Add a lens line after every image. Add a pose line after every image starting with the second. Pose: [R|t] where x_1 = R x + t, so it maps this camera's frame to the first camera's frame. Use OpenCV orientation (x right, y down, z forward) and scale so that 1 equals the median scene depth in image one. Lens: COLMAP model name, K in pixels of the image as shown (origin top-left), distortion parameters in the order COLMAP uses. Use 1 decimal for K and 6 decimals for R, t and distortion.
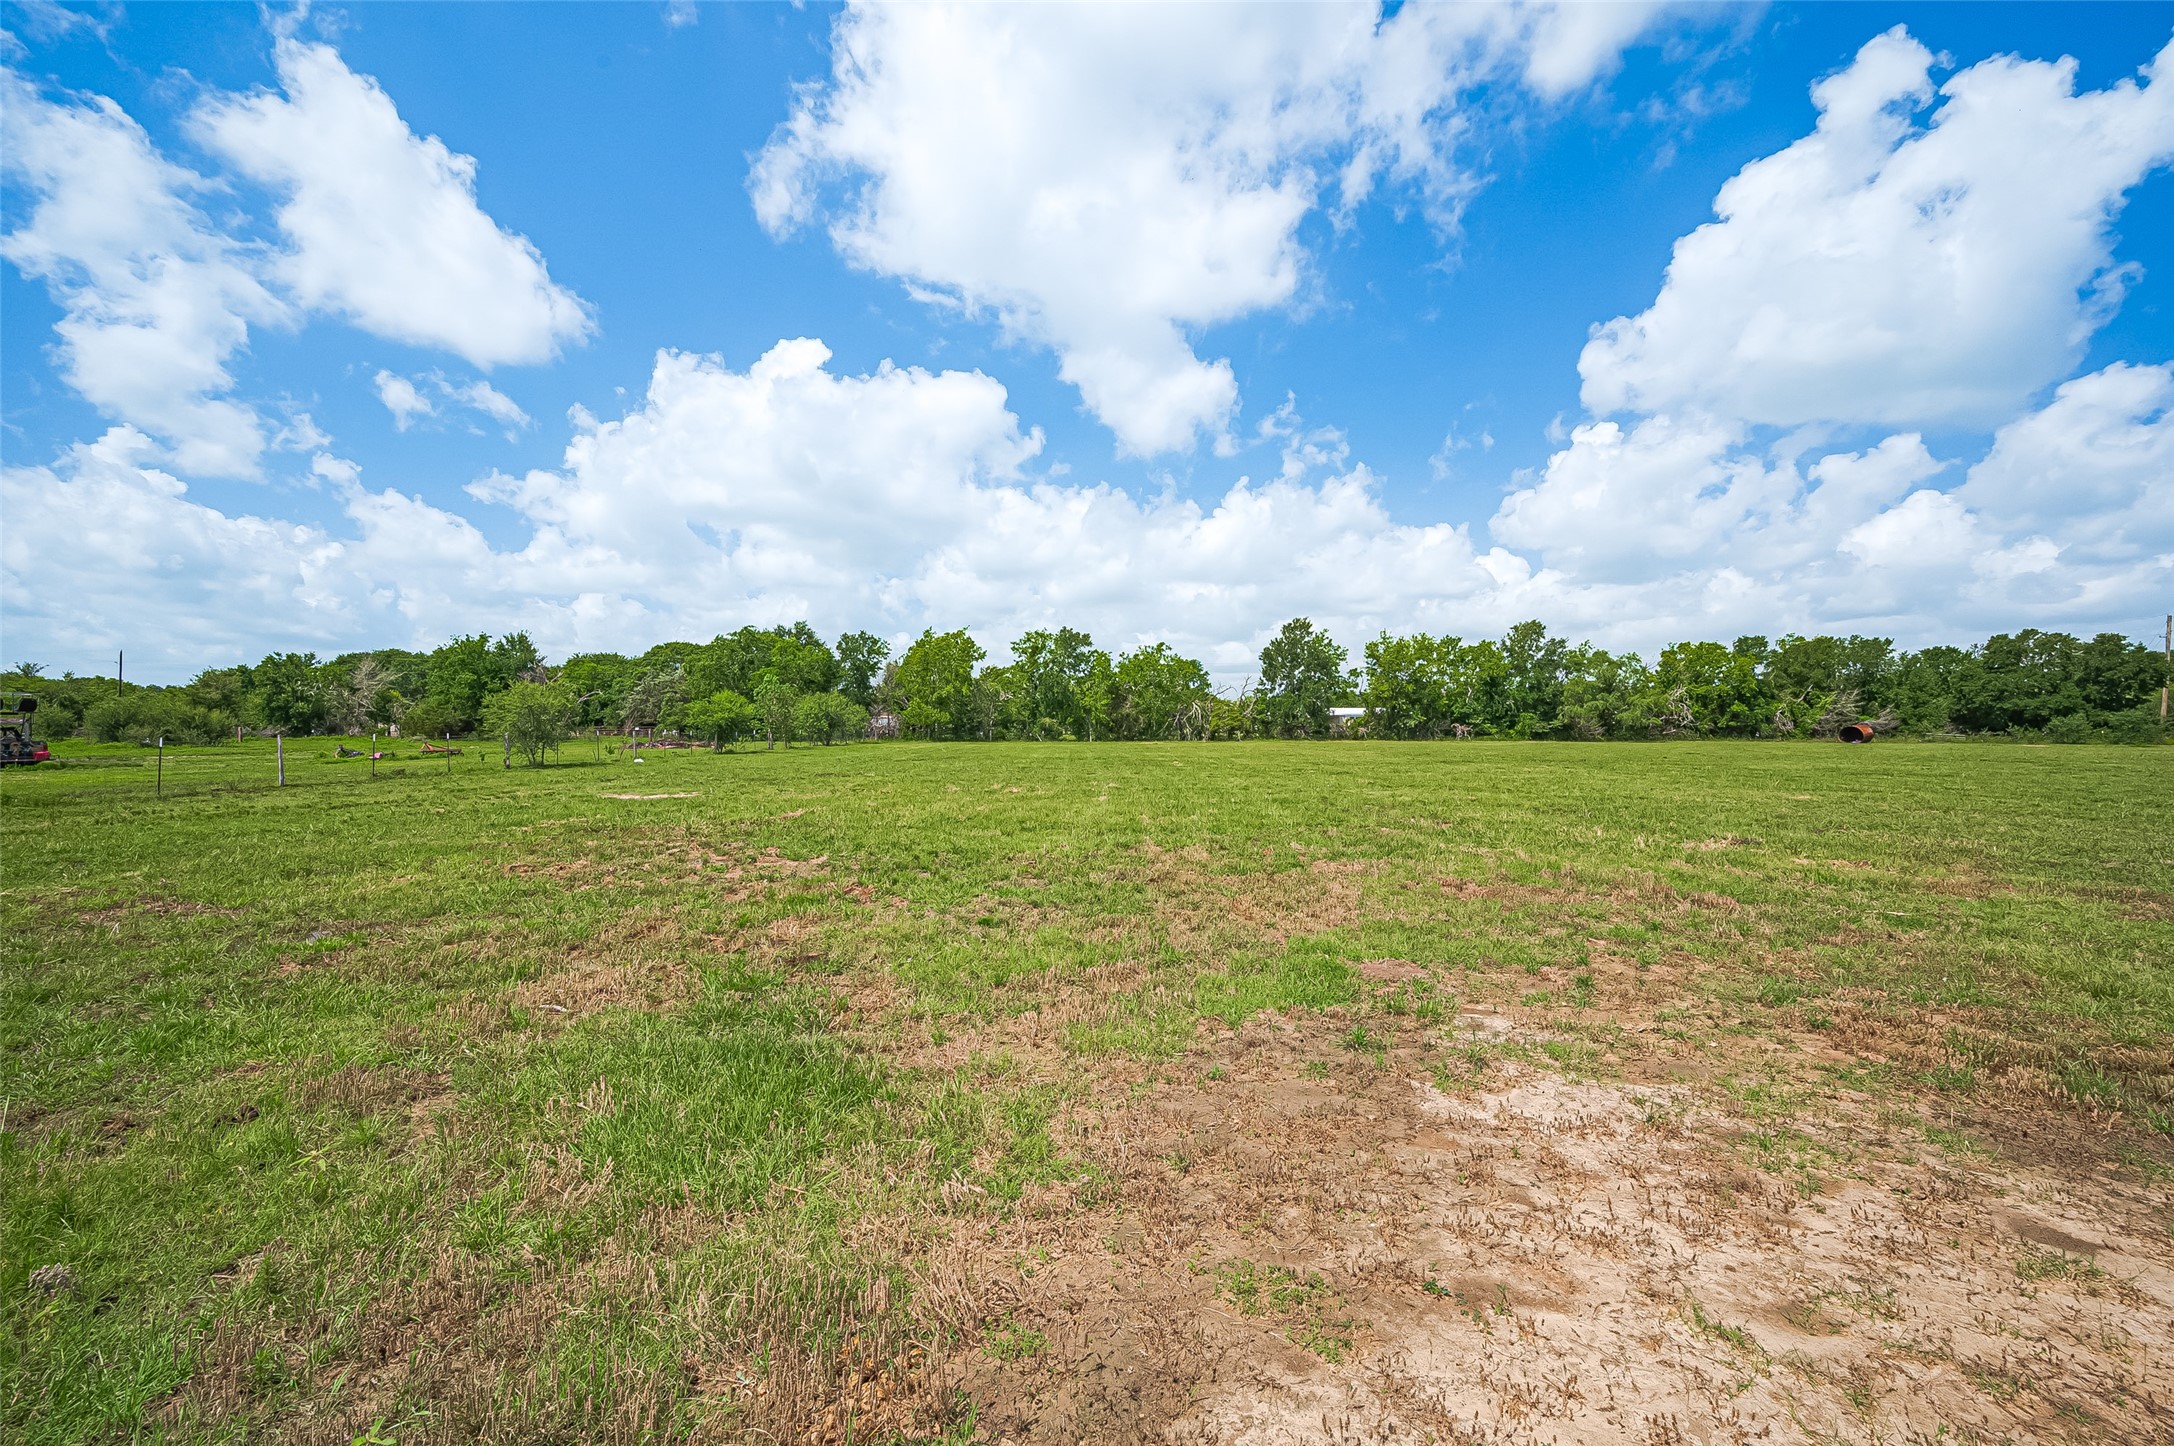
lens RADIAL K [[877.2, 0, 1074.2], [0, 877.2, 747.1], [0, 0, 1]] dist [-0.008407, 0.002007]
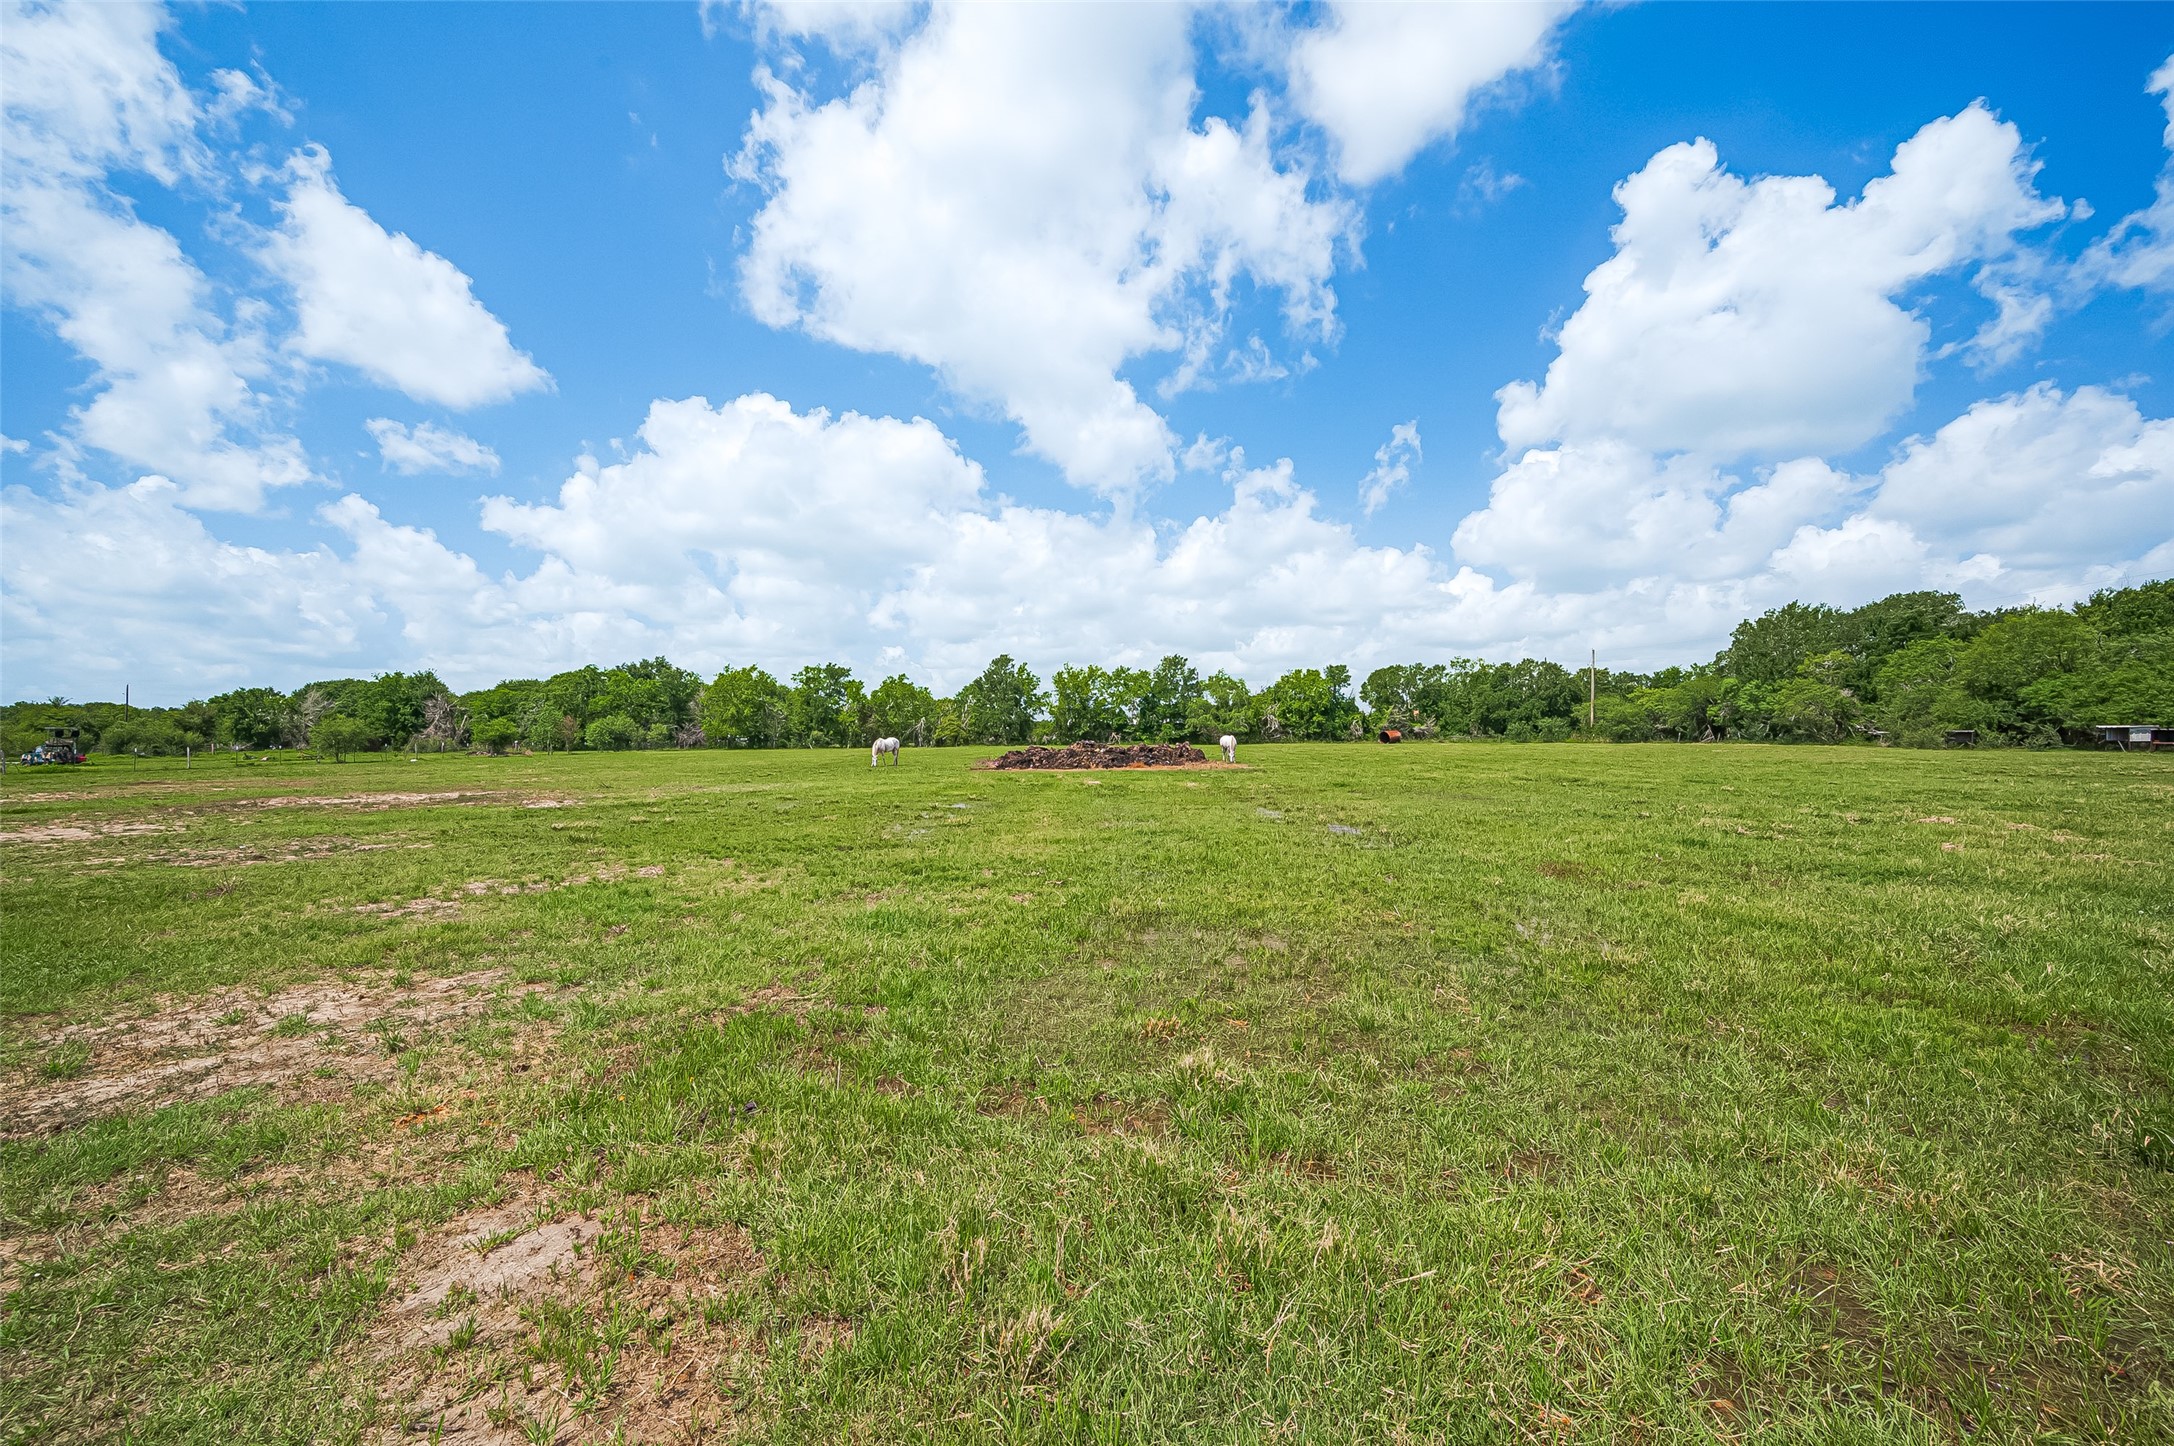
lens RADIAL K [[898.7, 0, 1112.5], [0, 898.7, 735.0], [0, 0, 1]] dist [0.001208, 0.000536]
pose [[0.999854, -0.009707, -0.014052, 0.410175], [0.009400, 0.999720, -0.021737, 0.005982], [0.014259, 0.021601, 0.999665, -0.332038]]
